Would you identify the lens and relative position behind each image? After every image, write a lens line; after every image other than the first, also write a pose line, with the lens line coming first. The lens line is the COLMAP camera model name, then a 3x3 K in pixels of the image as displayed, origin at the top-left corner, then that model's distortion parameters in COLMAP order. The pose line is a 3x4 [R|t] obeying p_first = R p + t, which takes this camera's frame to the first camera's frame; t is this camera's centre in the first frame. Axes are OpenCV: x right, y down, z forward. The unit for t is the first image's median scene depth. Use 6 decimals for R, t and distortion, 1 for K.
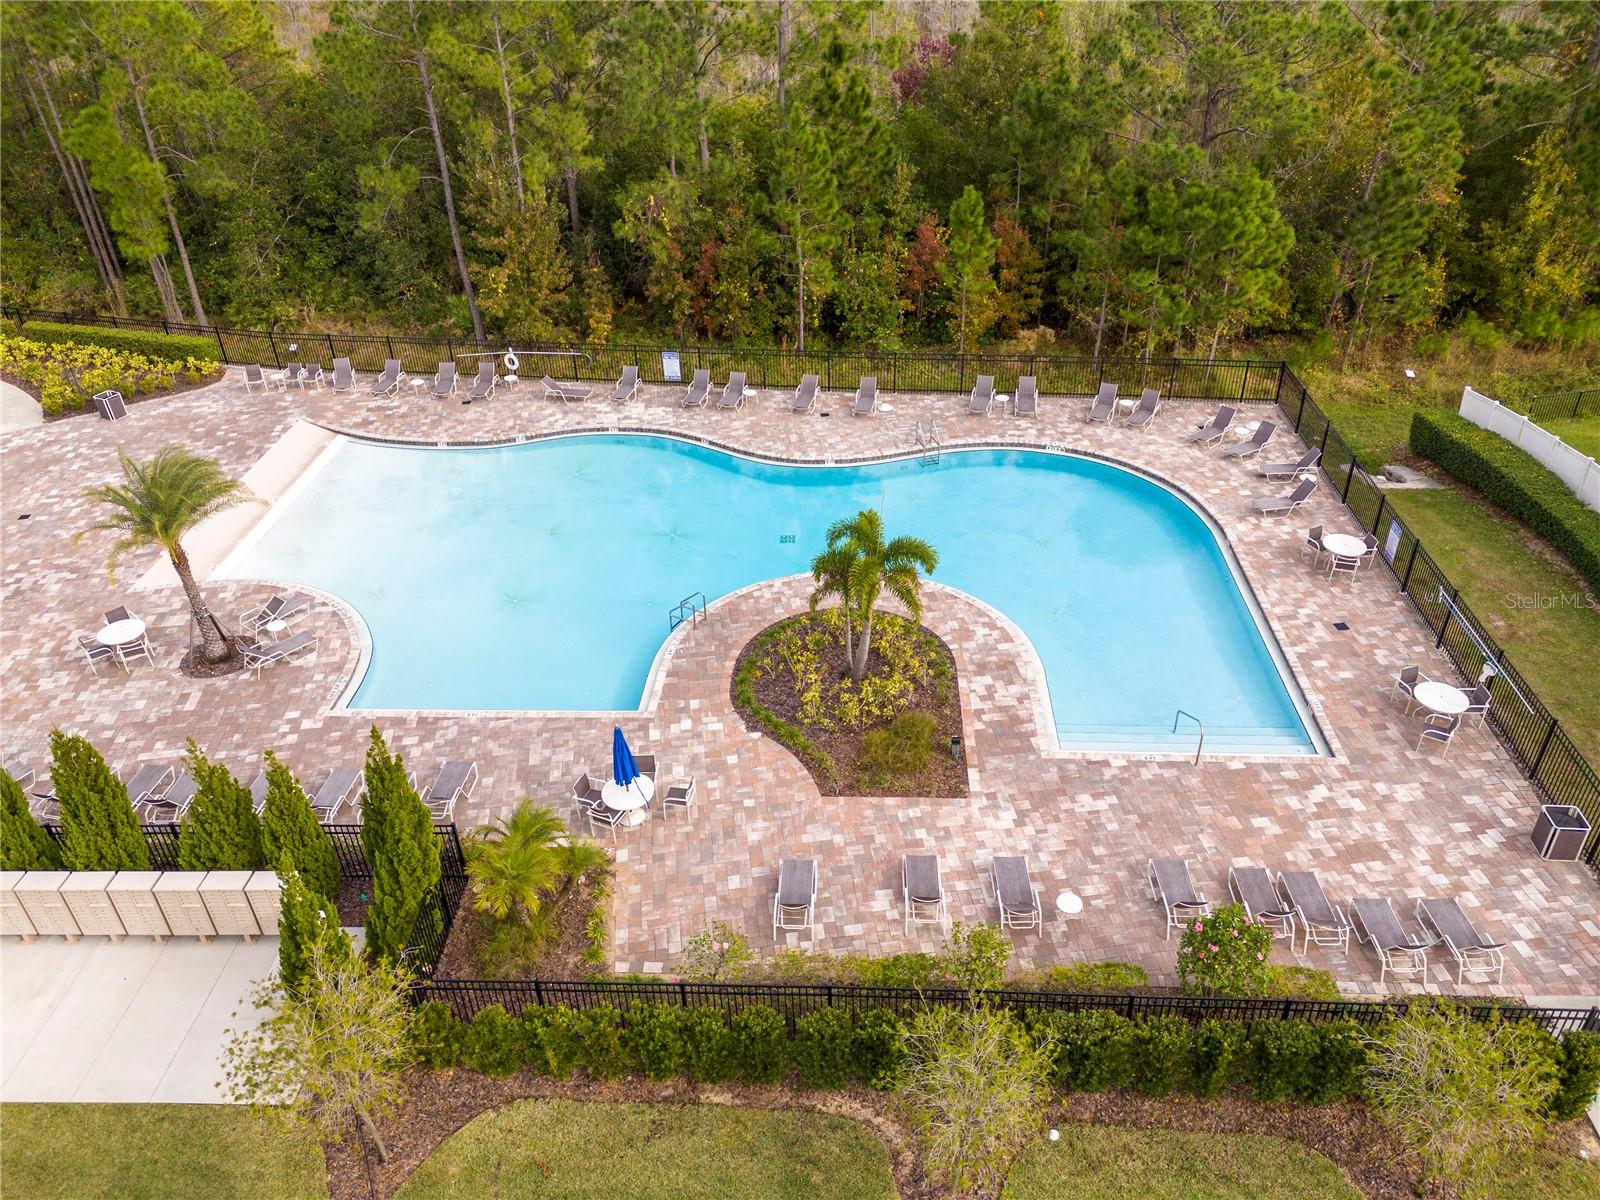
lens RADIAL K [[1171.4, 0, 800.0], [0, 1171.4, 600.0], [0, 0, 1]] dist [0.086609, -0.073072]
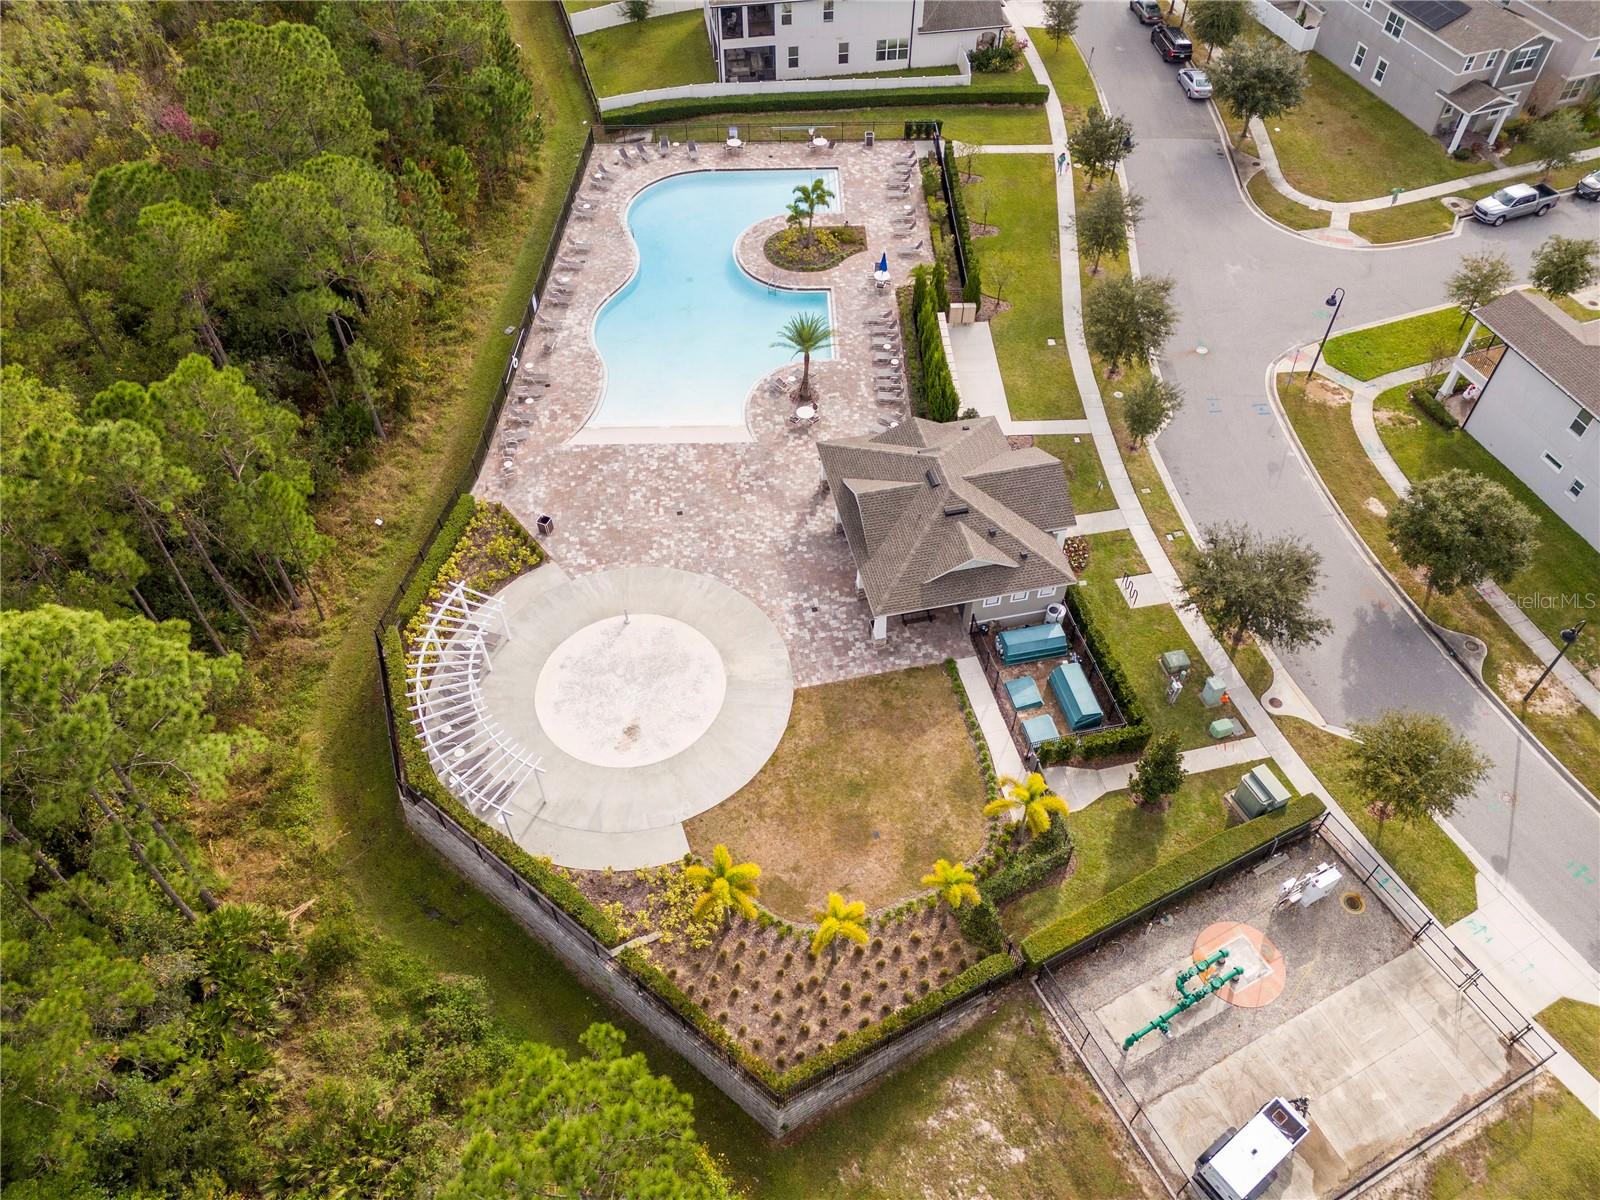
lens RADIAL K [[1172.3, 0, 810.8], [0, 1172.3, 598.0], [0, 0, 1]] dist [0.067991, -0.056521]
pose [[-0.093258, -0.736558, 0.669915, -1.800813], [0.544341, 0.525665, 0.653735, -0.975197], [-0.833664, 0.425628, 0.351916, 0.237970]]
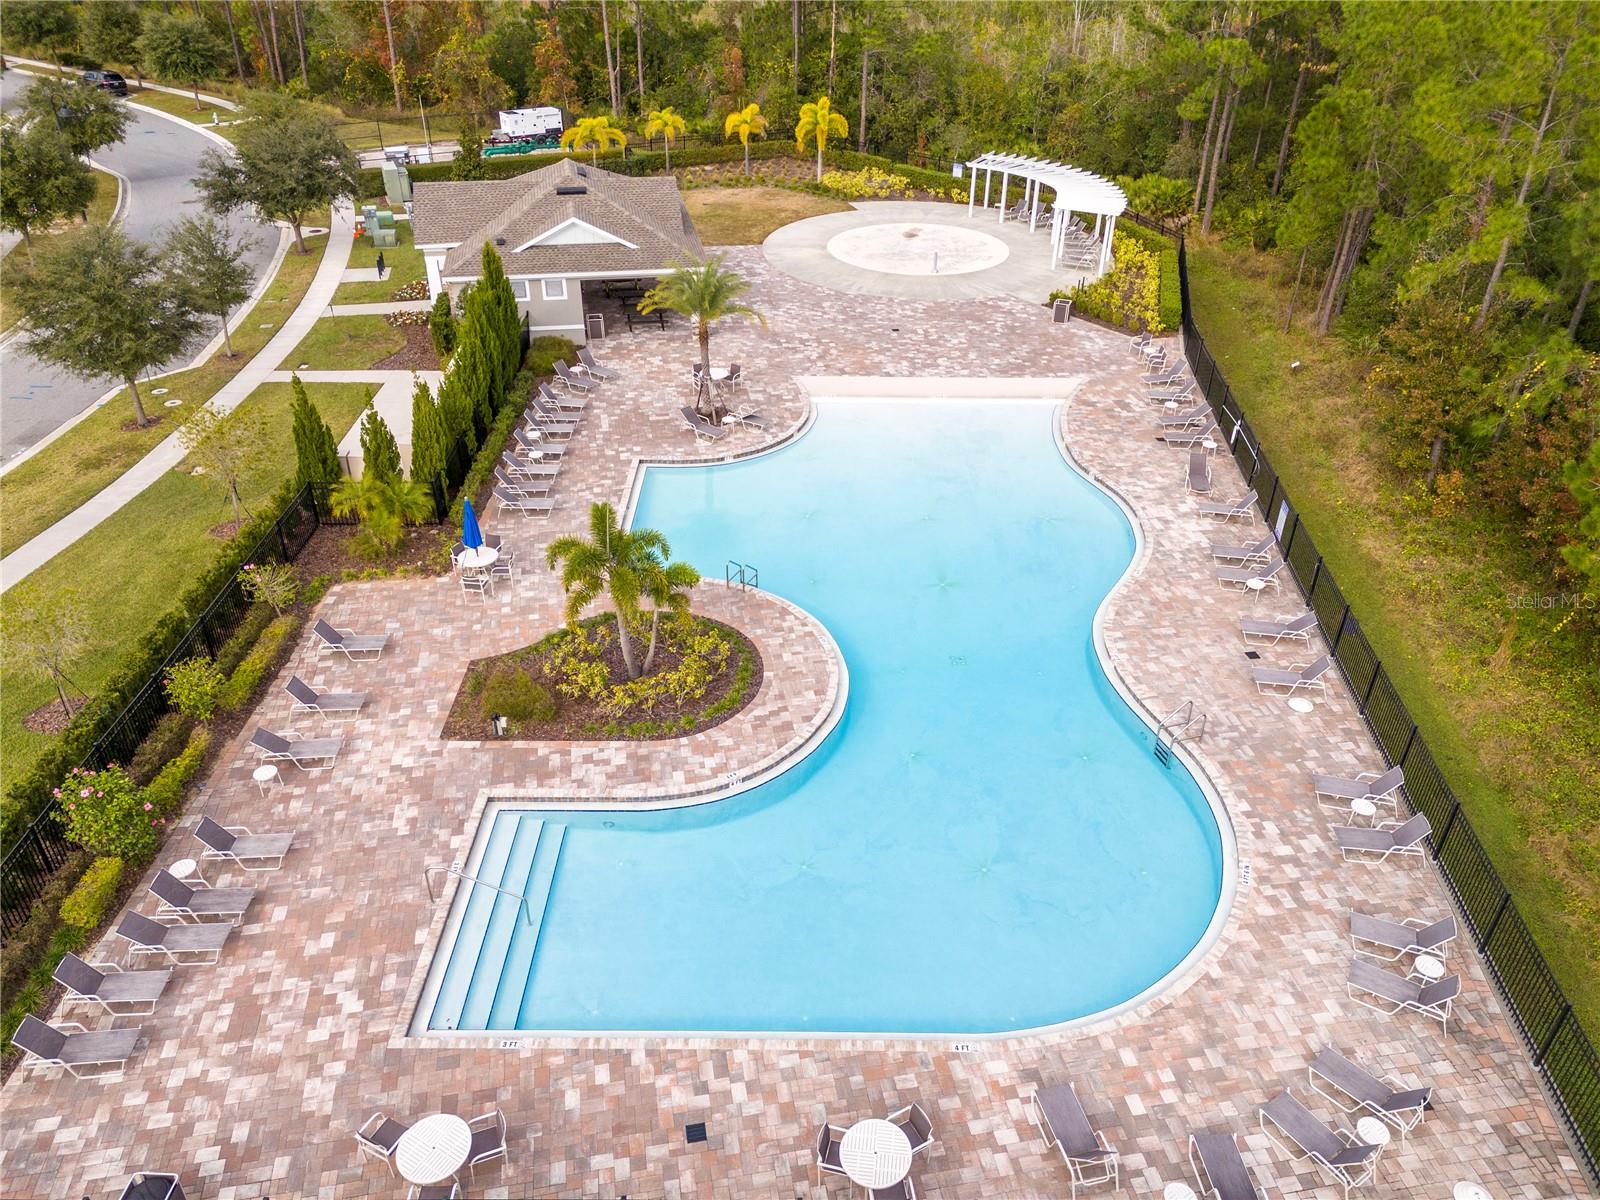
lens RADIAL K [[1171.4, 0, 800.0], [0, 1171.4, 600.0], [0, 0, 1]] dist [0.086609, -0.073072]
pose [[0.053229, 0.558918, -0.827513, 0.607824], [-0.556646, 0.704600, 0.440095, -0.358800], [0.829043, 0.437206, 0.348625, 0.519184]]
